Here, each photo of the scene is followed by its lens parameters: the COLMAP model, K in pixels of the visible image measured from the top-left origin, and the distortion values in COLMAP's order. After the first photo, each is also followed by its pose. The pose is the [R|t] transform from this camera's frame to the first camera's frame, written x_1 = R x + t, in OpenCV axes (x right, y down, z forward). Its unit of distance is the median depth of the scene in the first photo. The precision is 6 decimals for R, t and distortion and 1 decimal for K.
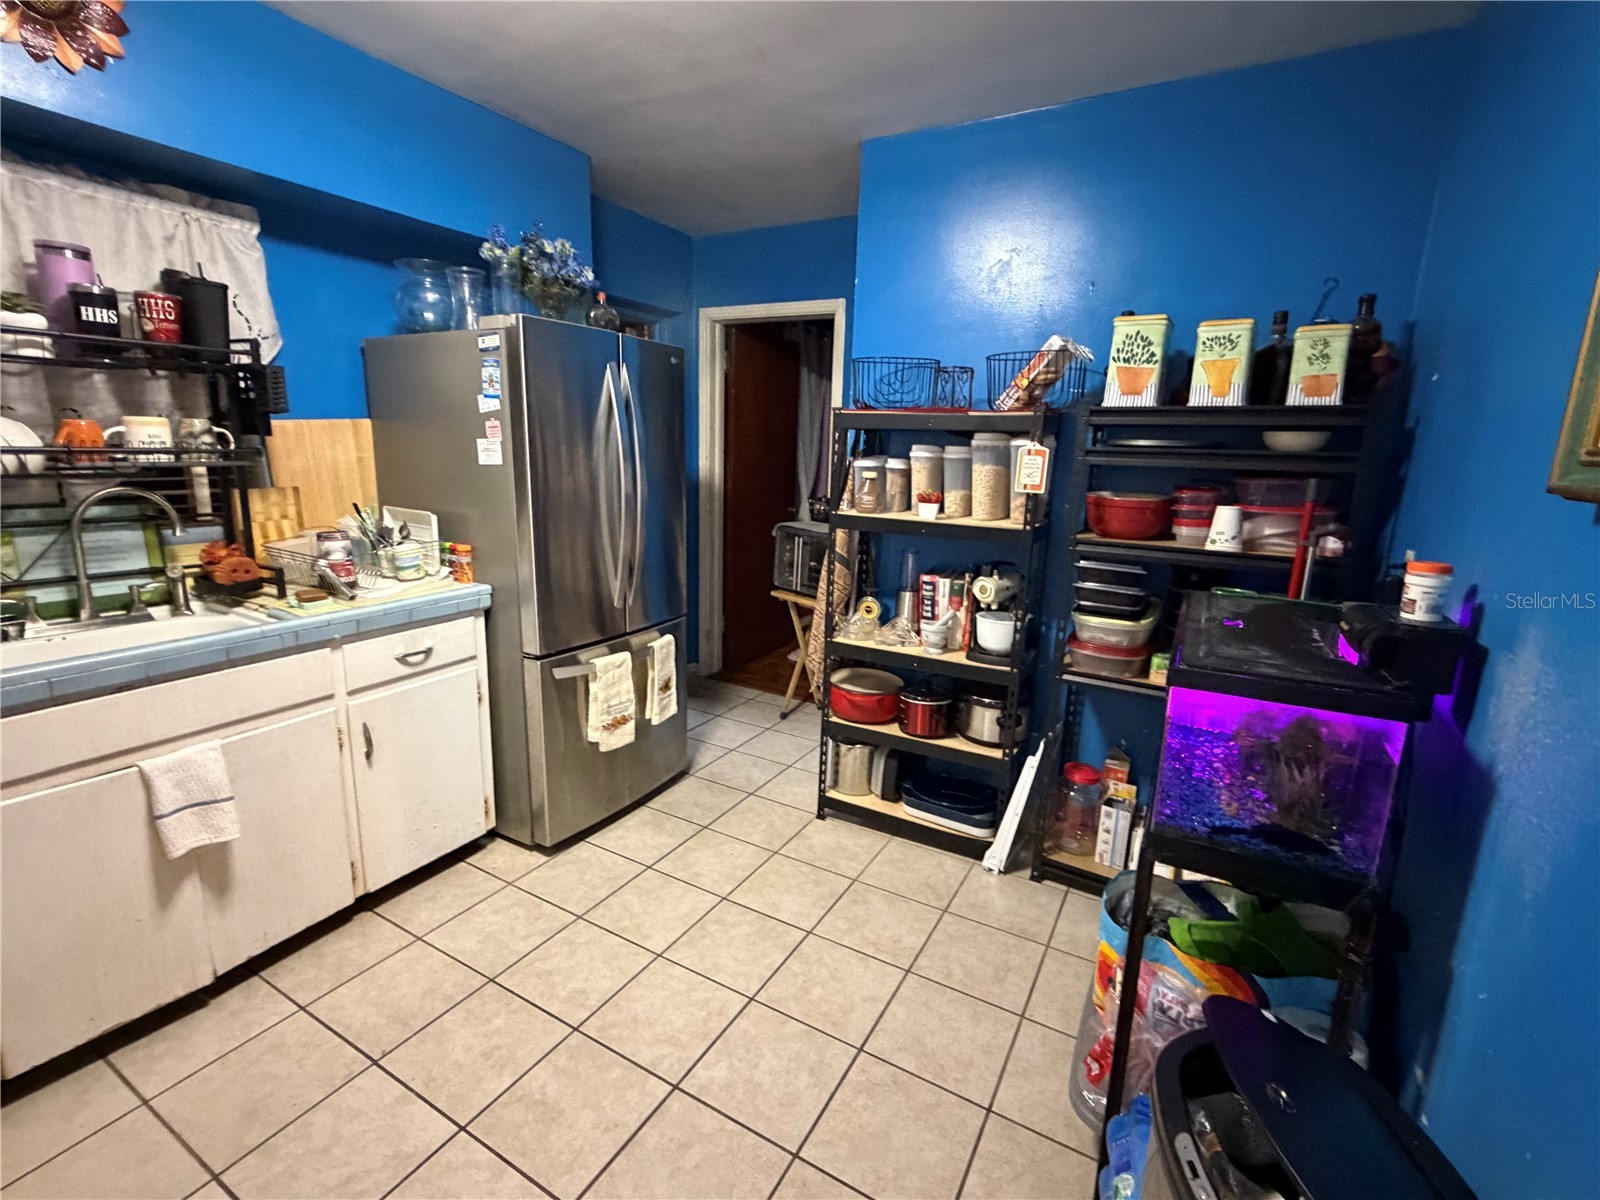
lens RADIAL K [[727.0, 0, 798.1], [0, 727.0, 600.8], [0, 0, 1]] dist [-0.003733, 0.000698]
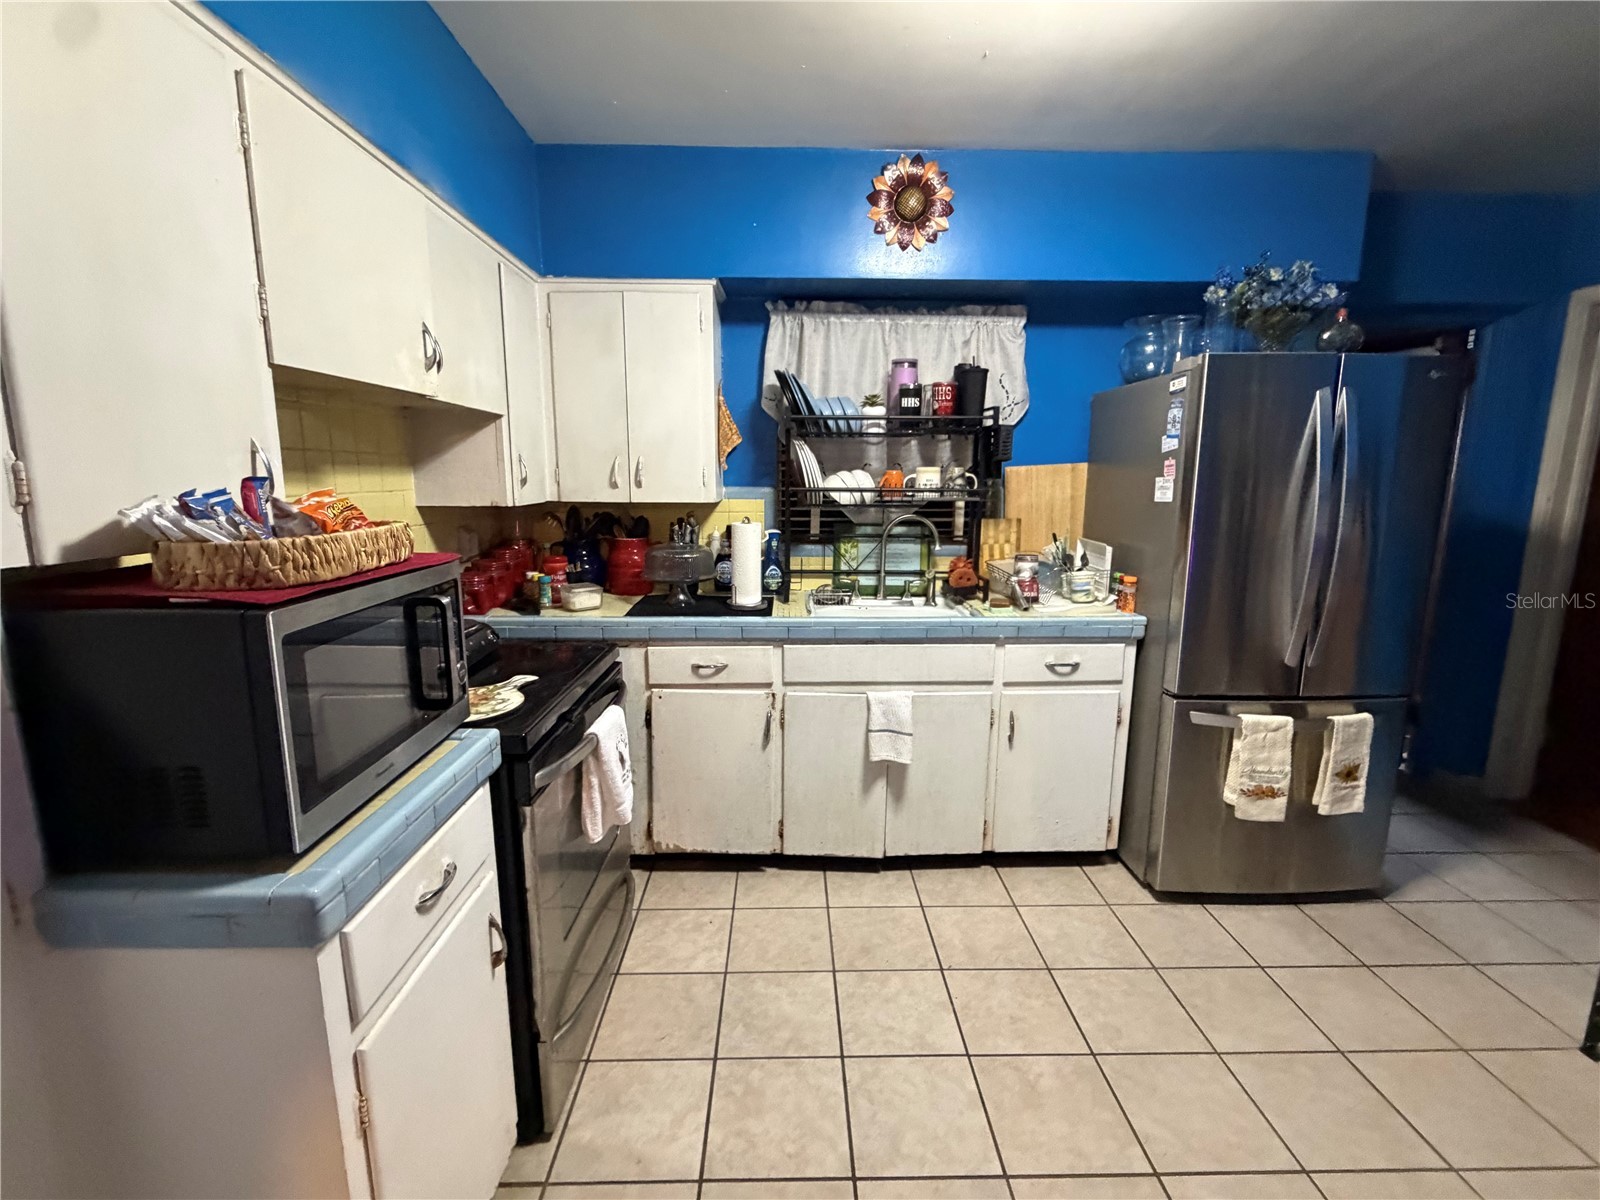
lens RADIAL K [[727.0, 0, 795.9], [0, 727.0, 600.9], [0, 0, 1]] dist [-0.003733, 0.000698]
pose [[0.509268, 0.121267, -0.852021, 0.214762], [-0.170298, 0.984646, 0.038353, 0.001112], [0.843590, 0.125565, 0.522100, 0.036903]]
